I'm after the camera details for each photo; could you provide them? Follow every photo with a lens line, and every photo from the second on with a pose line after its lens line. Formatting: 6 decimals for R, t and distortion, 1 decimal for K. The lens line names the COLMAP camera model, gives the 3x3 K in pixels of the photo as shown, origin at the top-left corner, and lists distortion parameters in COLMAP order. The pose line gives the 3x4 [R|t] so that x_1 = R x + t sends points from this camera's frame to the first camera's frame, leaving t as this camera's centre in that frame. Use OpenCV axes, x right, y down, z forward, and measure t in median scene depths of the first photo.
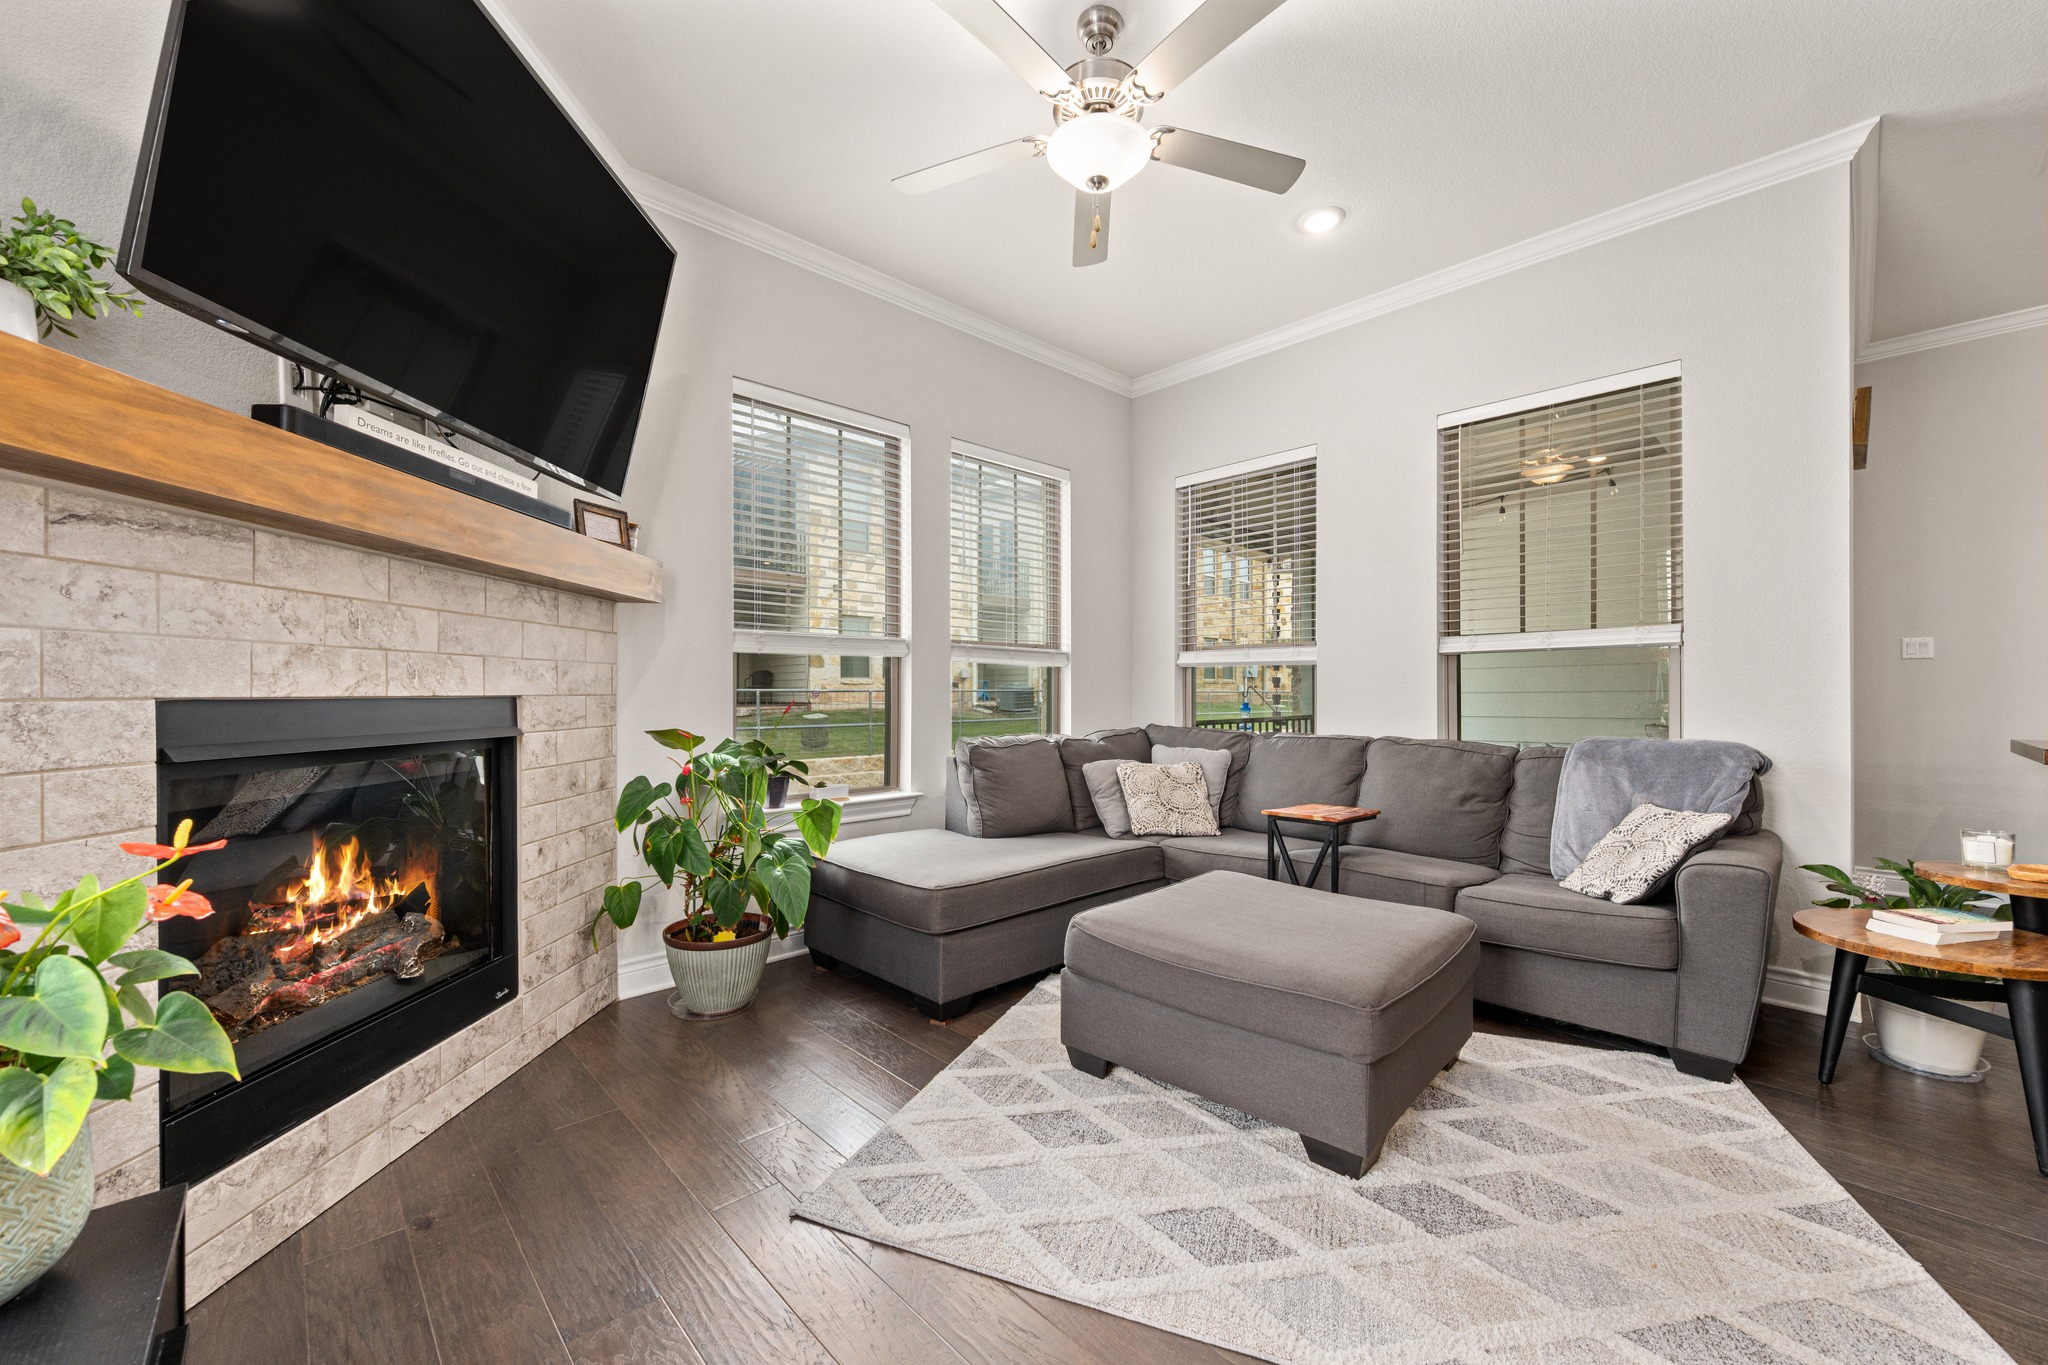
lens RADIAL K [[812.8, 0, 1012.7], [0, 812.8, 697.8], [0, 0, 1]] dist [-0.002142, 0.000848]
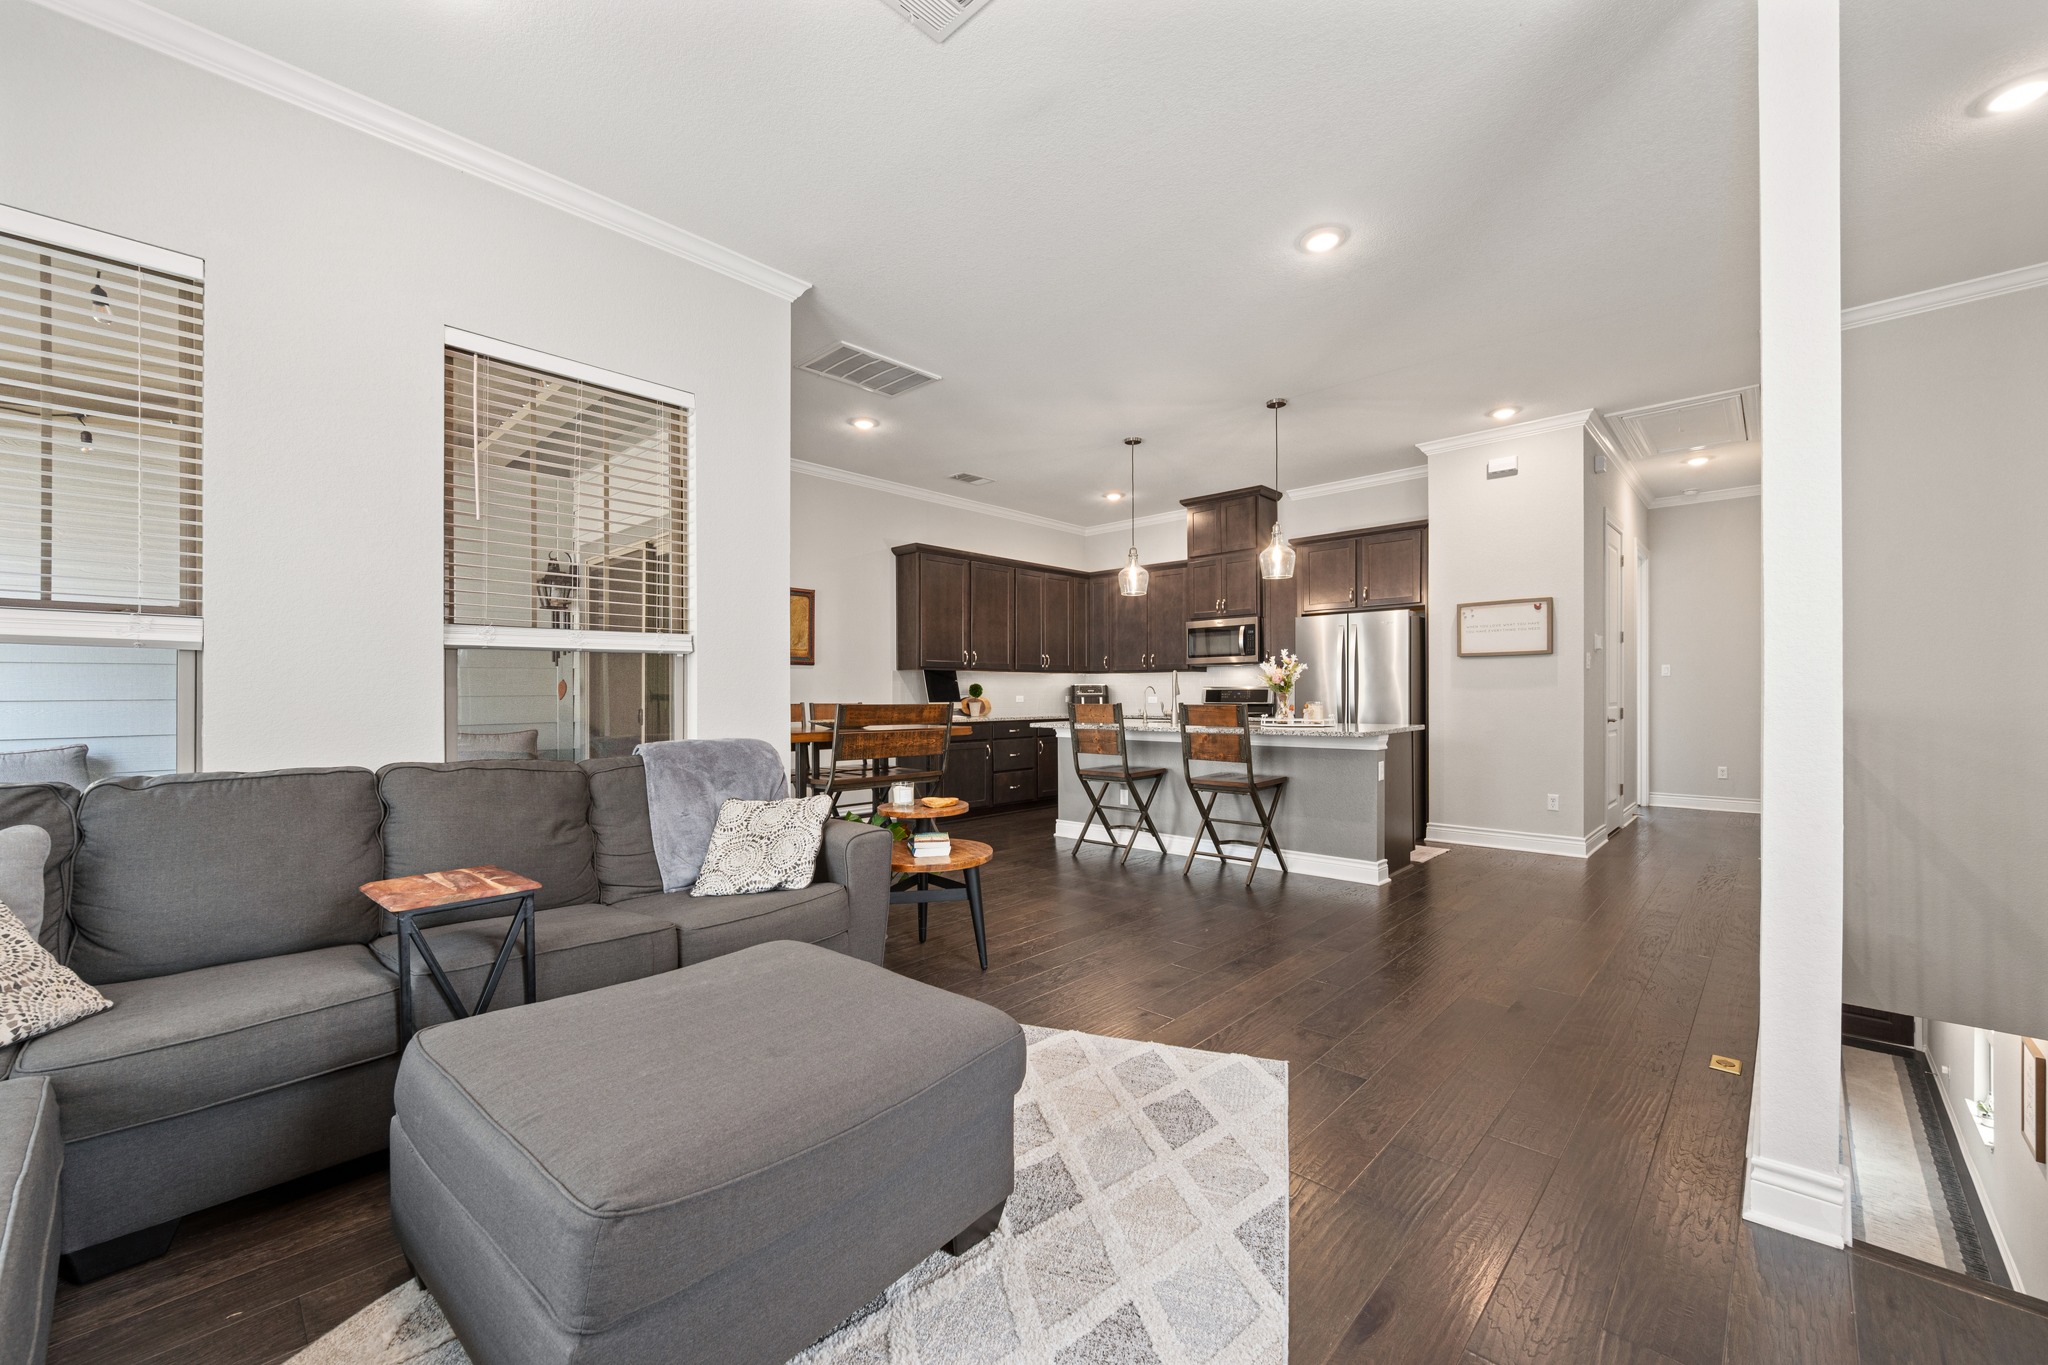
lens RADIAL K [[812.8, 0, 1017.8], [0, 812.8, 697.7], [0, 0, 1]] dist [-0.002142, 0.000848]
pose [[-0.061242, 0.004427, 0.998113, -0.354872], [0.015654, 0.999871, -0.003474, 0.005796], [-0.998000, 0.015411, -0.061303, 0.757826]]
